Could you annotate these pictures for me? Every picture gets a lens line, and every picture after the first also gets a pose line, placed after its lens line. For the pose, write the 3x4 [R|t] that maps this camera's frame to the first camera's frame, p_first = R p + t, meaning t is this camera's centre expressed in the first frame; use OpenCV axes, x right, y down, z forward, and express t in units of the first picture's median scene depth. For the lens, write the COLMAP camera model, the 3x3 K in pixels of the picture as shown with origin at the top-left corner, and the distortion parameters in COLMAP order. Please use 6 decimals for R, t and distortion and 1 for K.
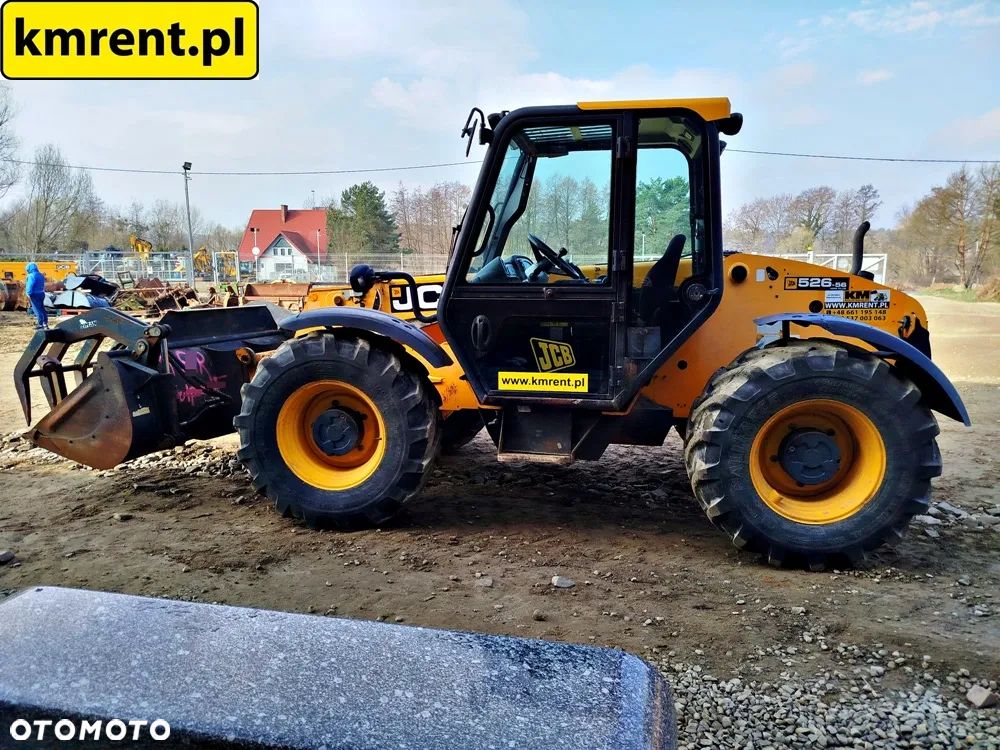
lens RADIAL K [[692.4, 0, 498.2], [0, 692.4, 372.9], [0, 0, 1]] dist [0.052831, -0.058140]
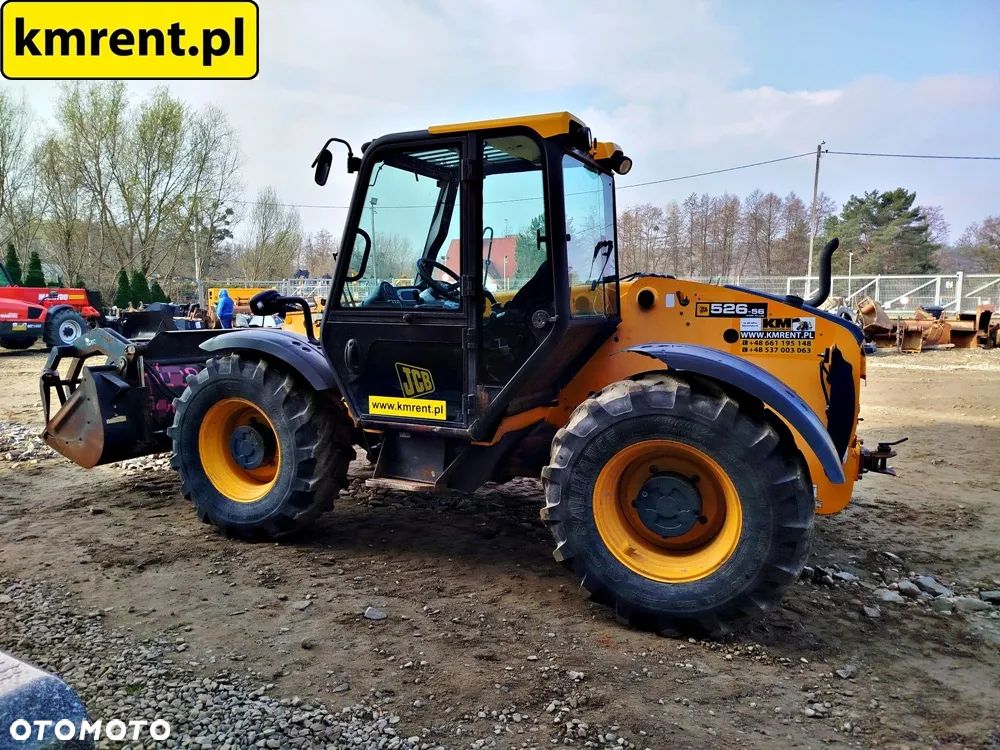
lens RADIAL K [[692.4, 0, 500.0], [0, 692.4, 369.4], [0, 0, 1]] dist [0.052831, -0.058140]
pose [[0.961341, 0.026798, -0.274054, 0.443271], [-0.037220, 0.998765, -0.032901, -0.013491], [0.272833, 0.041830, 0.961151, 0.079534]]
